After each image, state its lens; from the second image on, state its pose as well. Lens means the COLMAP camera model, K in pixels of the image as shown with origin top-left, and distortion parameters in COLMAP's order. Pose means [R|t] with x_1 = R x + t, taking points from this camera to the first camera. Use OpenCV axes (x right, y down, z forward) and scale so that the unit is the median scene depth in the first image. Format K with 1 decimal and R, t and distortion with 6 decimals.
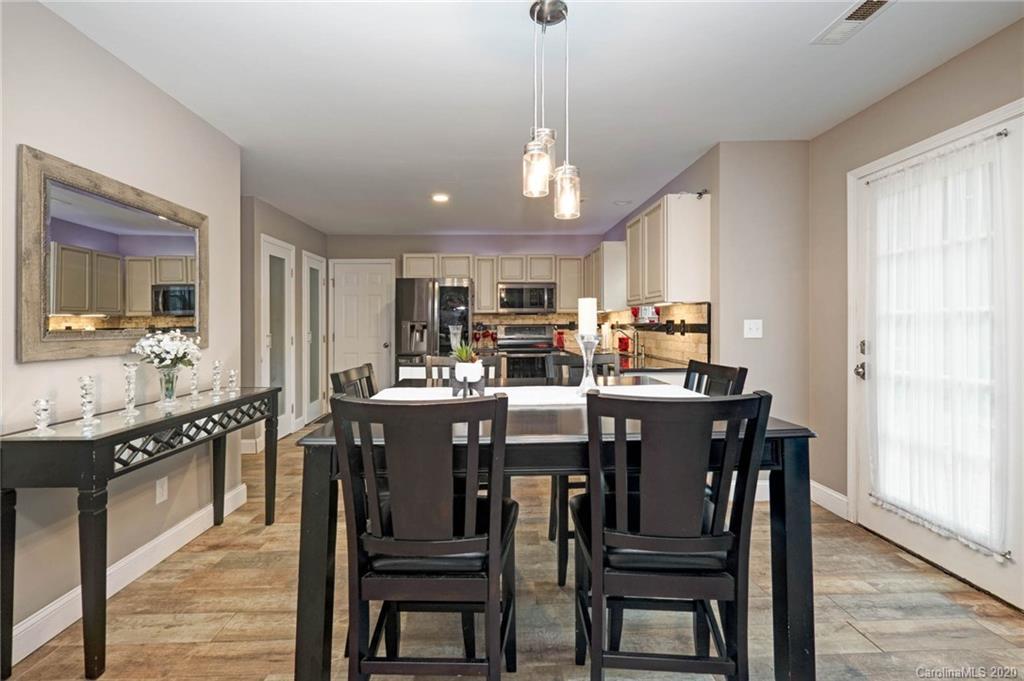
lens RADIAL K [[463.9, 0, 510.0], [0, 463.9, 332.5], [0, 0, 1]] dist [-0.018404, -0.000169]
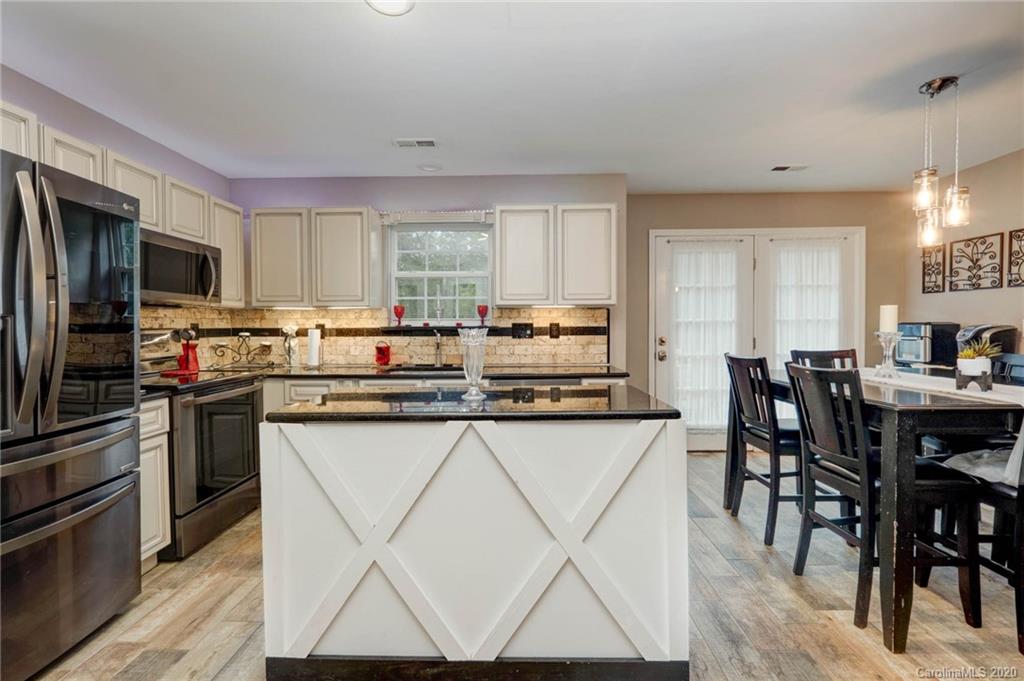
lens RADIAL K [[449.9, 0, 512.0], [0, 449.9, 340.5], [0, 0, 1]] dist [-0.002105, -0.000437]
pose [[0.058799, -0.024915, 0.997959, -0.413953], [0.022412, 0.999469, 0.023632, -0.009682], [-0.998018, 0.020977, 0.059326, 0.696878]]
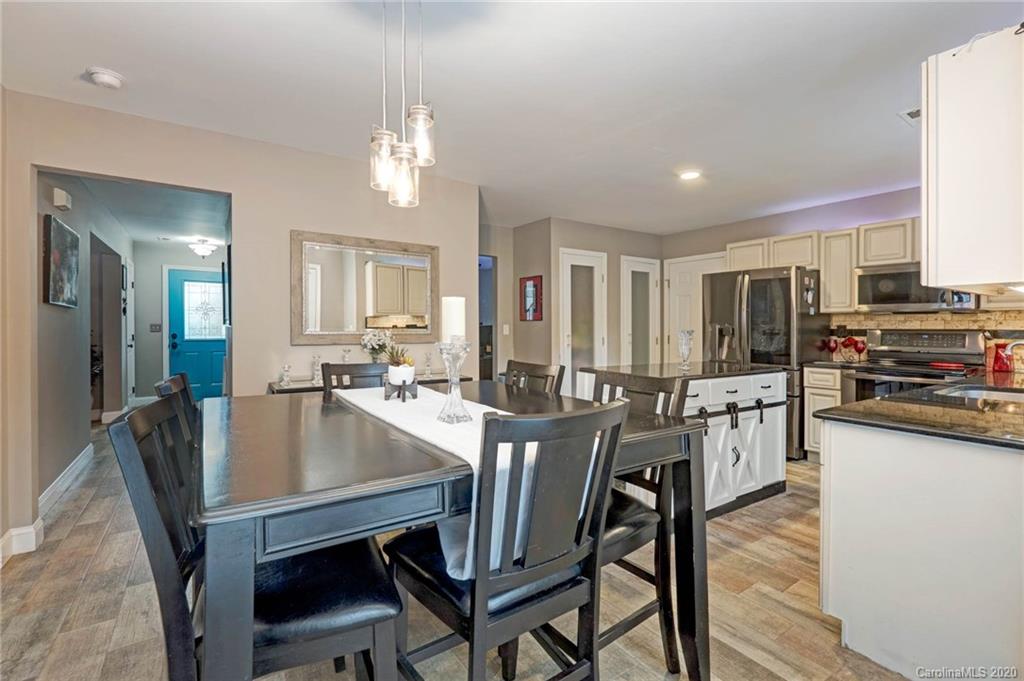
lens RADIAL K [[463.9, 0, 510.0], [0, 463.9, 332.5], [0, 0, 1]] dist [-0.018404, -0.000169]
pose [[0.514035, 0.015067, -0.857637, 0.307998], [-0.019115, 0.999799, 0.006108, -0.007195], [0.857556, 0.013254, 0.514220, 0.248225]]
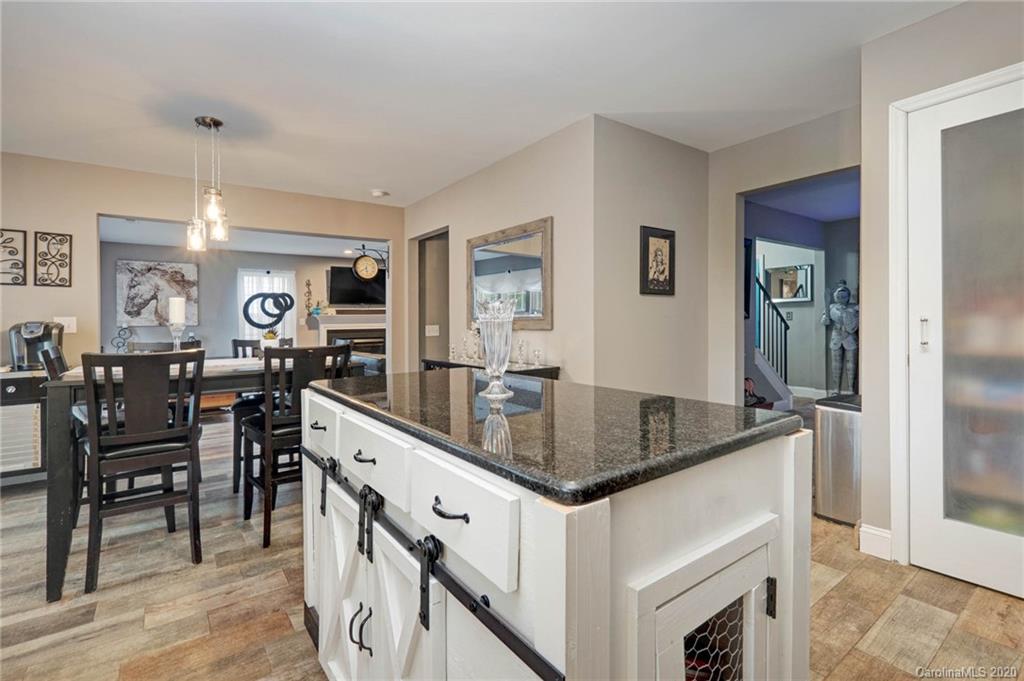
lens RADIAL K [[463.9, 0, 510.0], [0, 463.9, 332.5], [0, 0, 1]] dist [-0.018404, -0.000169]
pose [[-0.833488, 0.028902, -0.551782, 0.018763], [0.010619, 0.999284, 0.036302, -0.003308], [0.552436, 0.024398, -0.833198, 0.944948]]
